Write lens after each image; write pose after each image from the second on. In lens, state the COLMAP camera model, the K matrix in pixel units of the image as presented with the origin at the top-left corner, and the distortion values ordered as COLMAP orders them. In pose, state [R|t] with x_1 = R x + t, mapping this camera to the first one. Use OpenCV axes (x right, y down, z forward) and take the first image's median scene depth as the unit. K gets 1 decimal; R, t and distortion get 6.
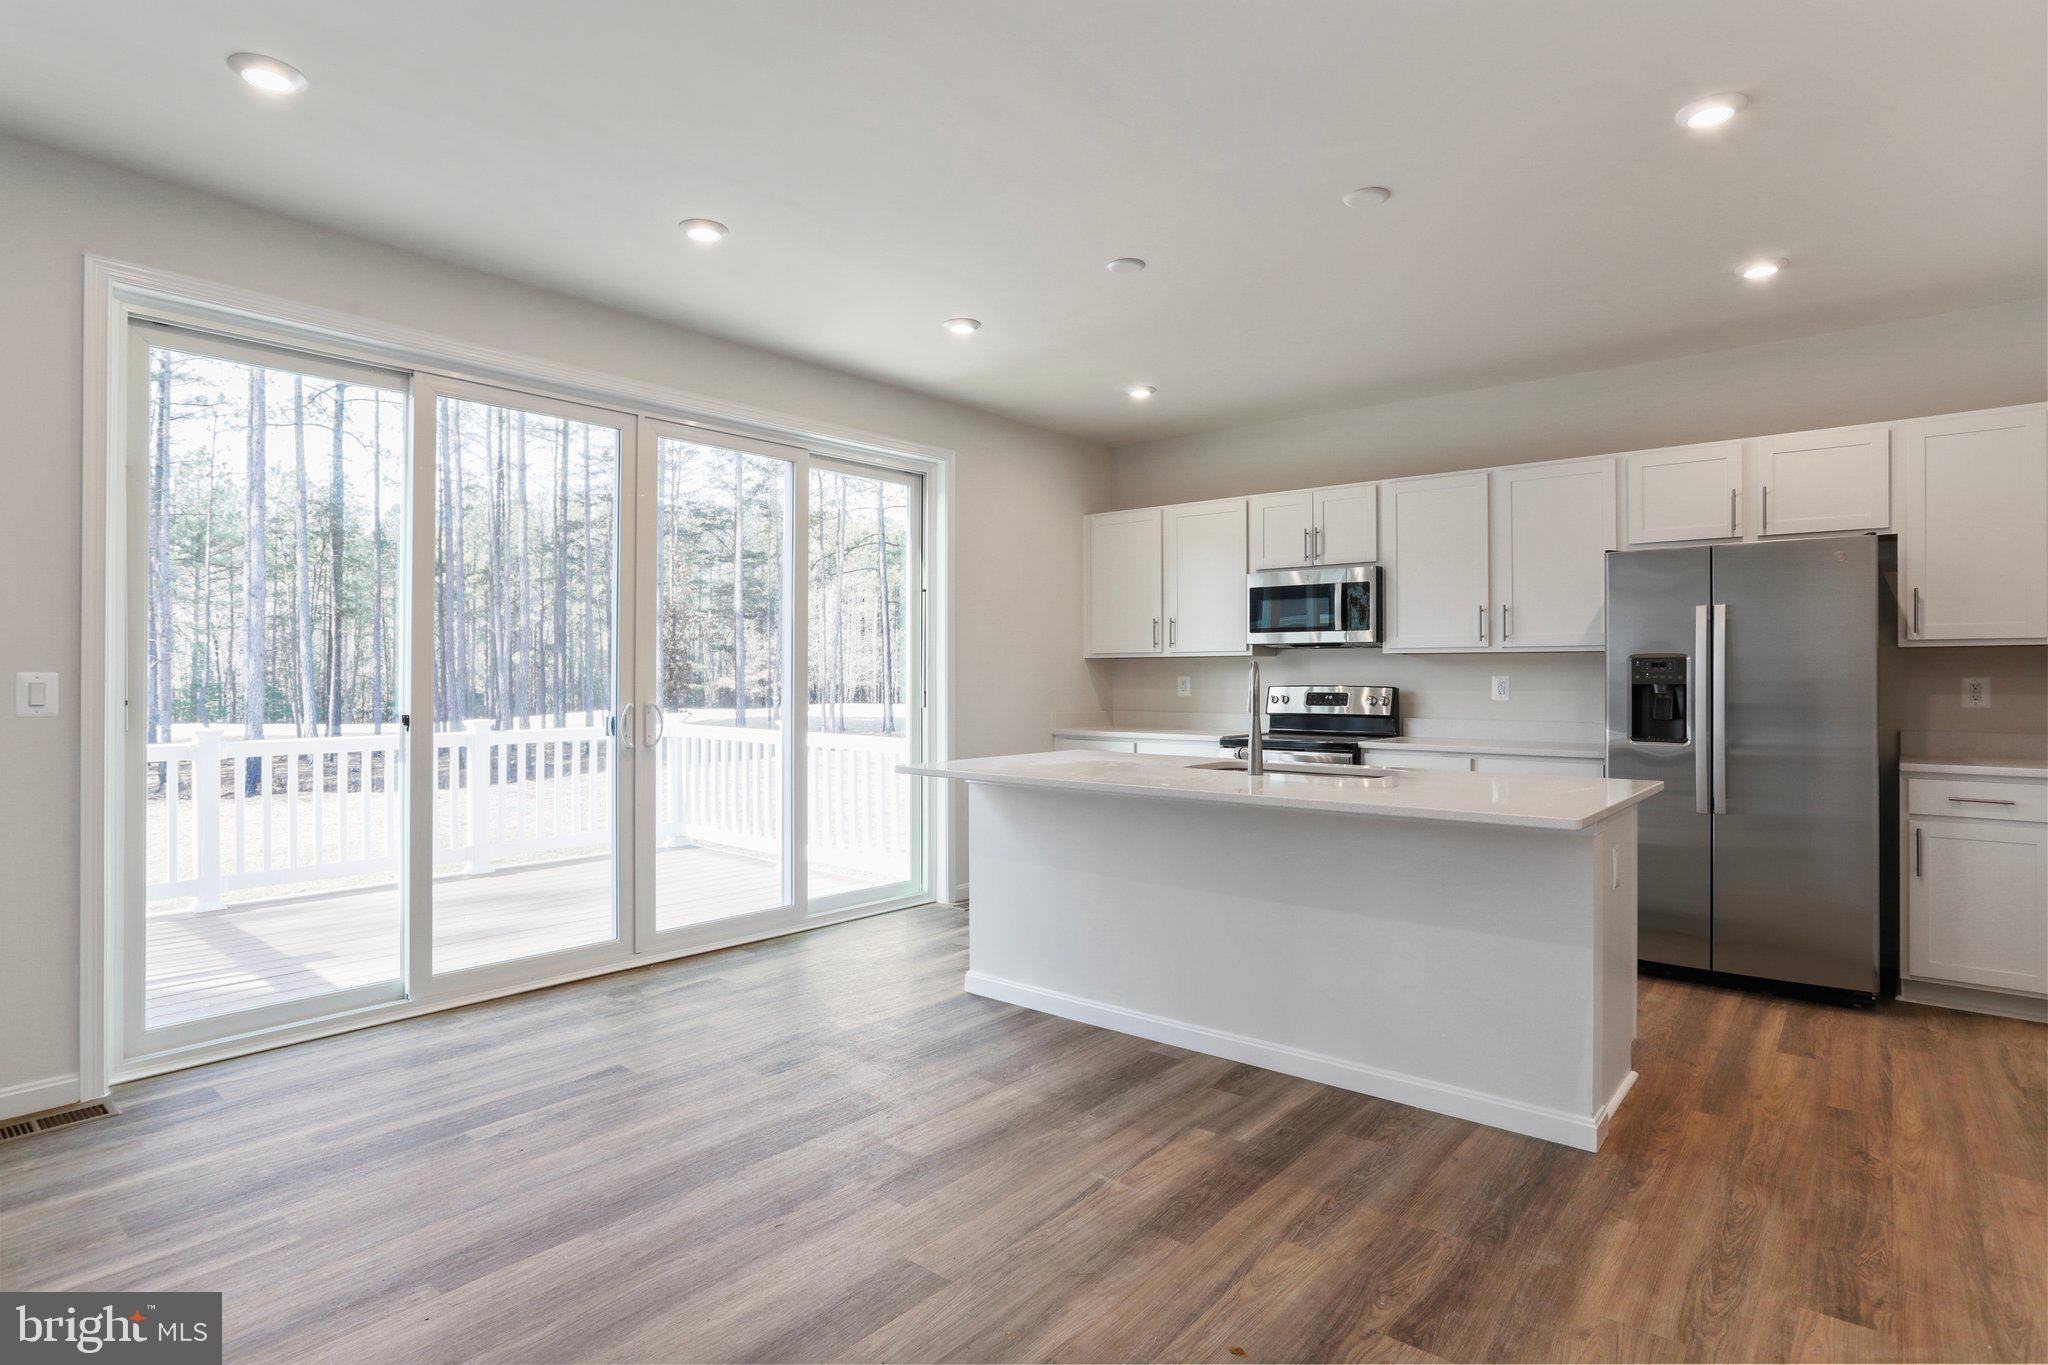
lens RADIAL K [[1063.0, 0, 1015.9], [0, 1063.0, 670.5], [0, 0, 1]] dist [-0.054727, 0.022174]
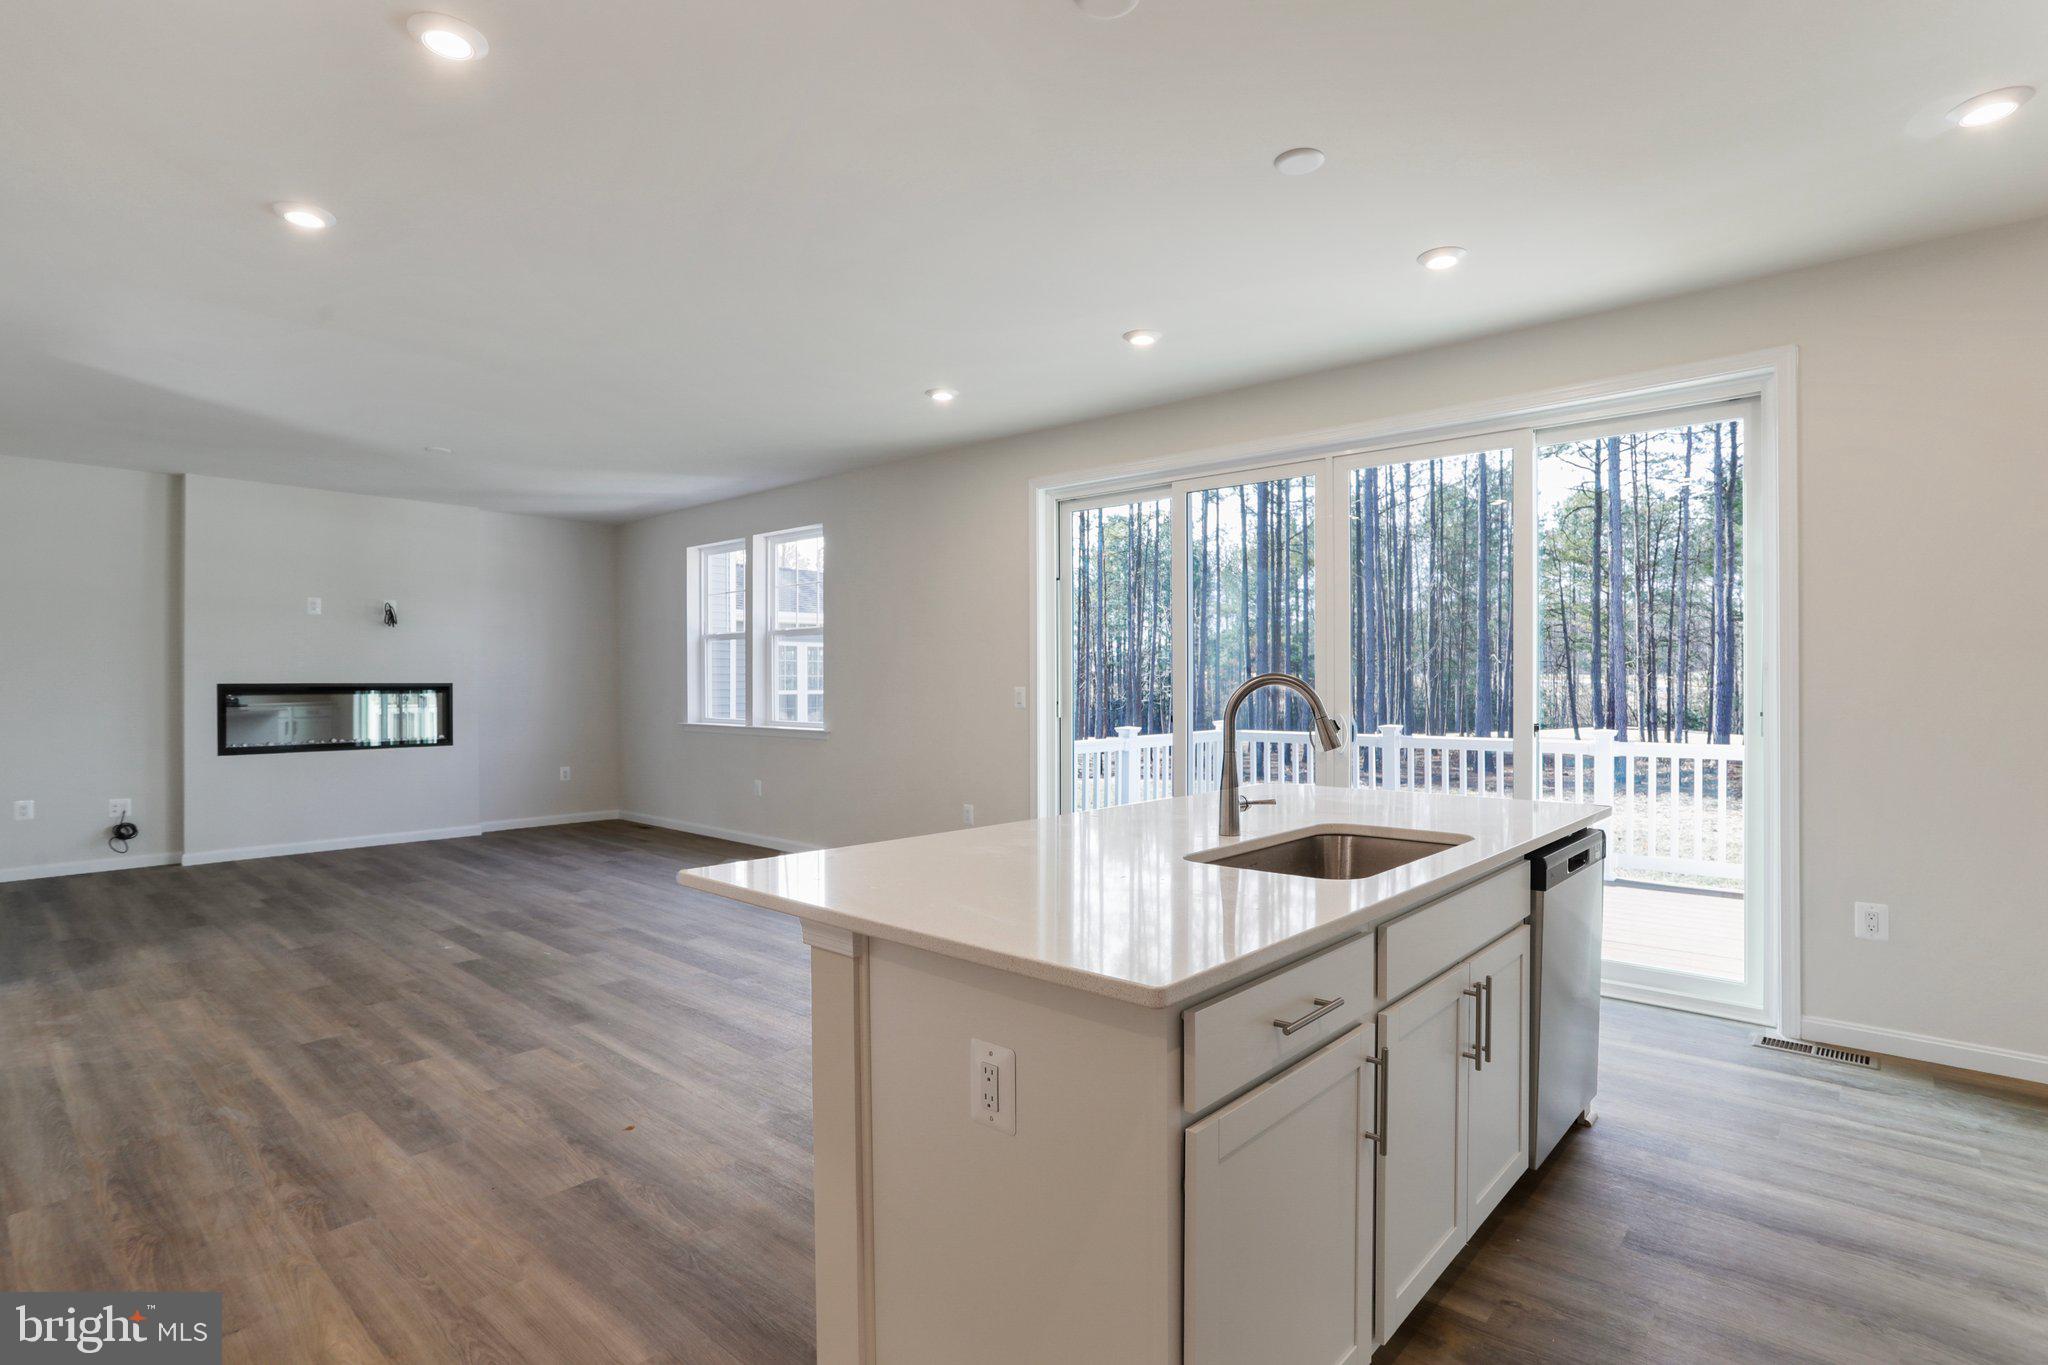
lens RADIAL K [[1001.6, 0, 1029.9], [0, 1001.6, 688.5], [0, 0, 1]] dist [-0.046168, 0.021026]
pose [[-0.026871, 0.003748, -0.999632, 0.842997], [0.010015, 0.999944, 0.003480, -0.005408], [0.999589, -0.009918, -0.026907, 0.825142]]
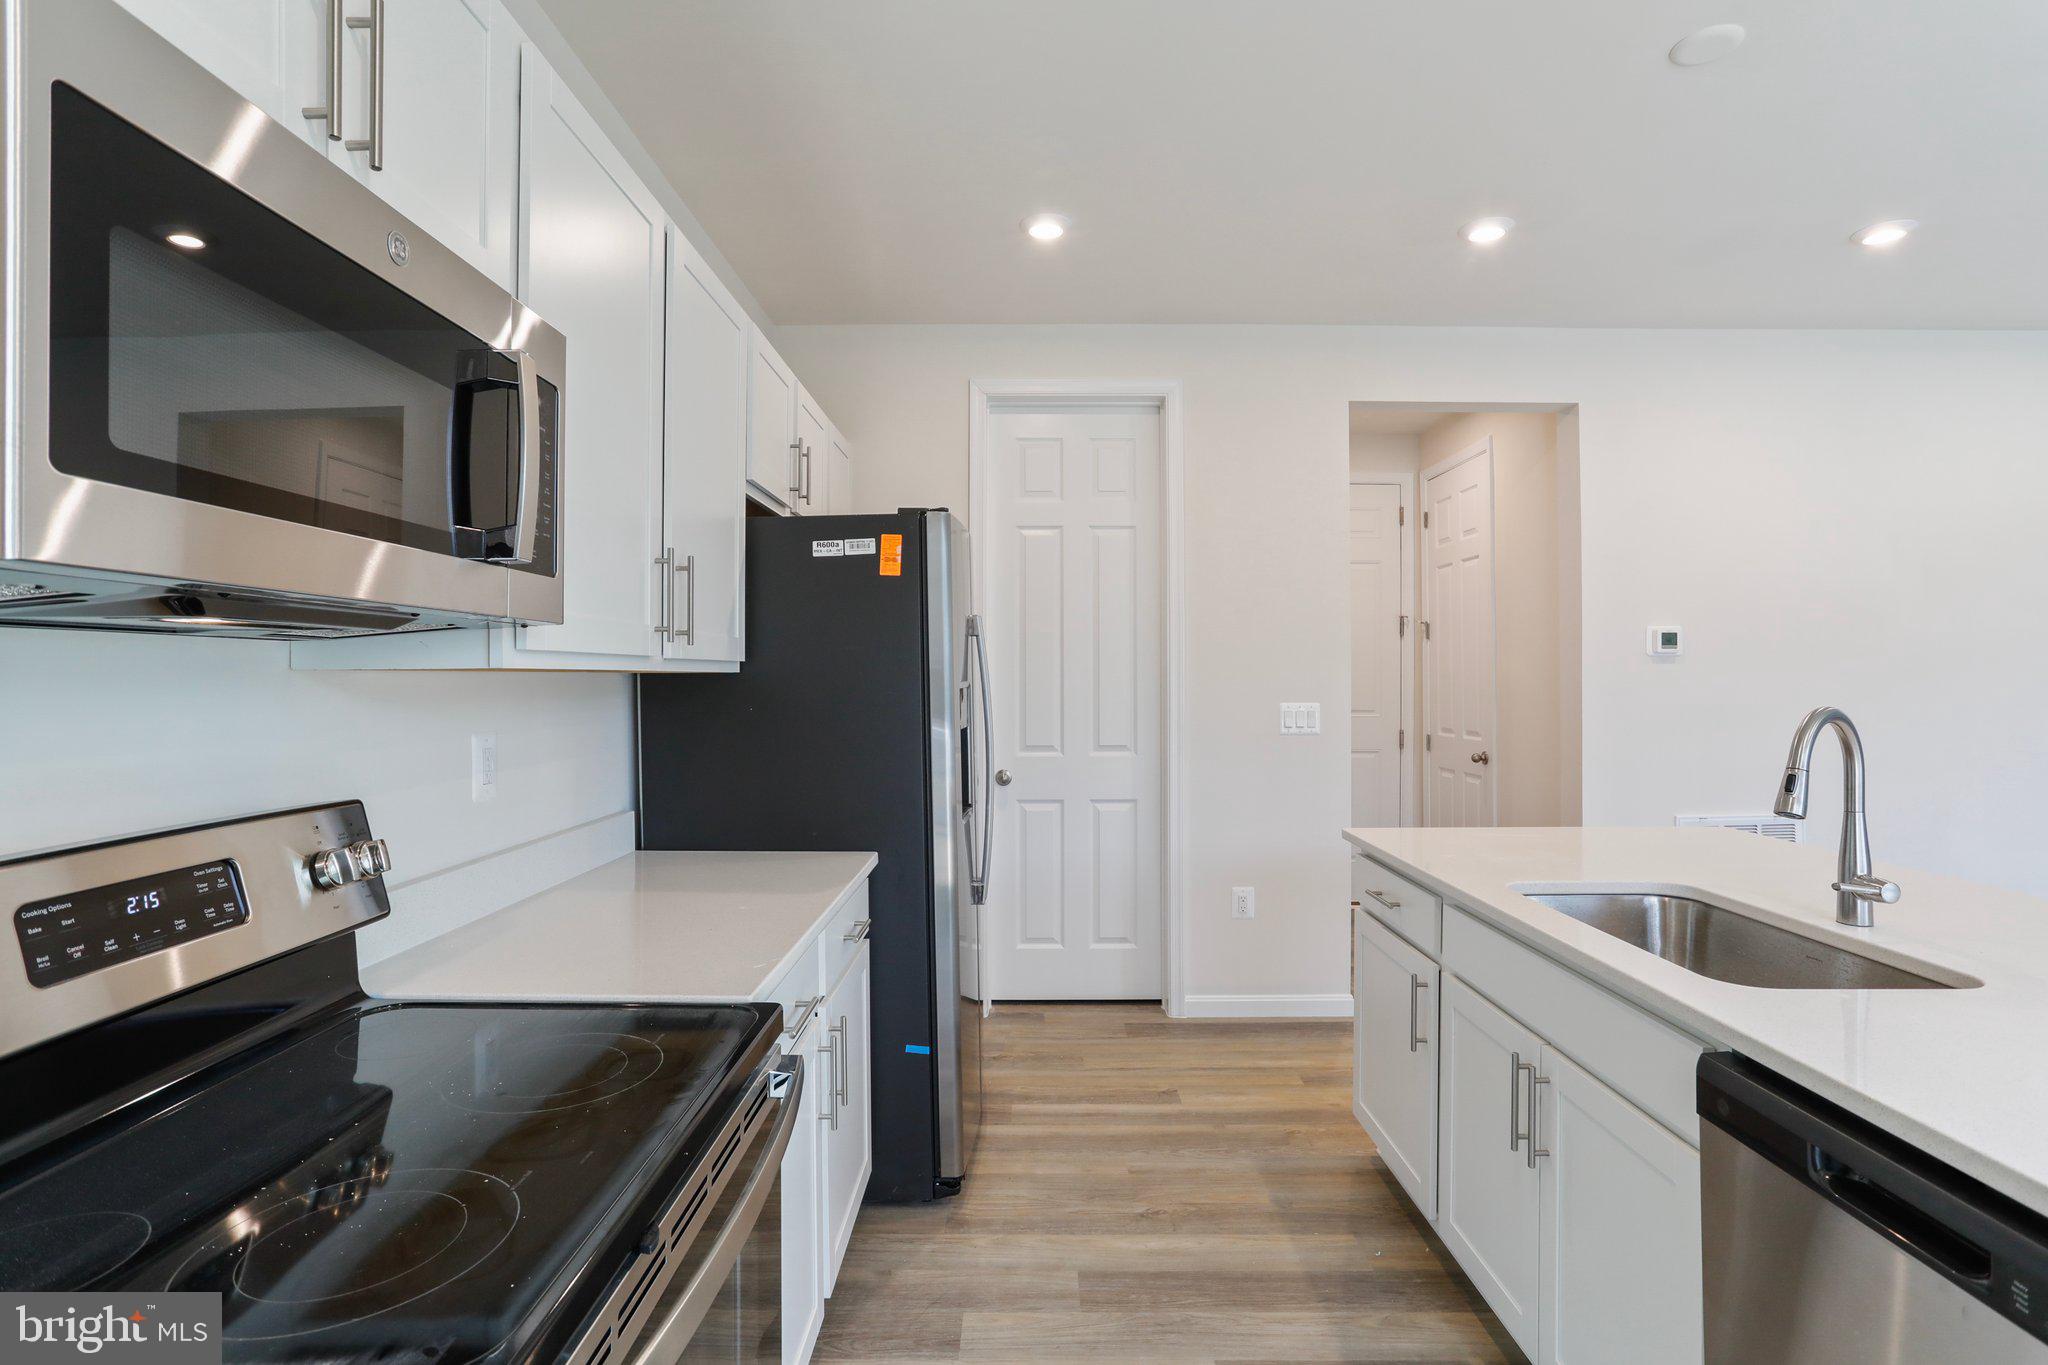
lens RADIAL K [[1001.6, 0, 1033.0], [0, 1001.6, 671.1], [0, 0, 1]] dist [-0.046168, 0.021026]
pose [[-0.648006, 0.003887, 0.761626, 0.112132], [-0.002871, 0.999967, -0.007547, -0.020209], [-0.761630, -0.007077, -0.647973, 1.513854]]
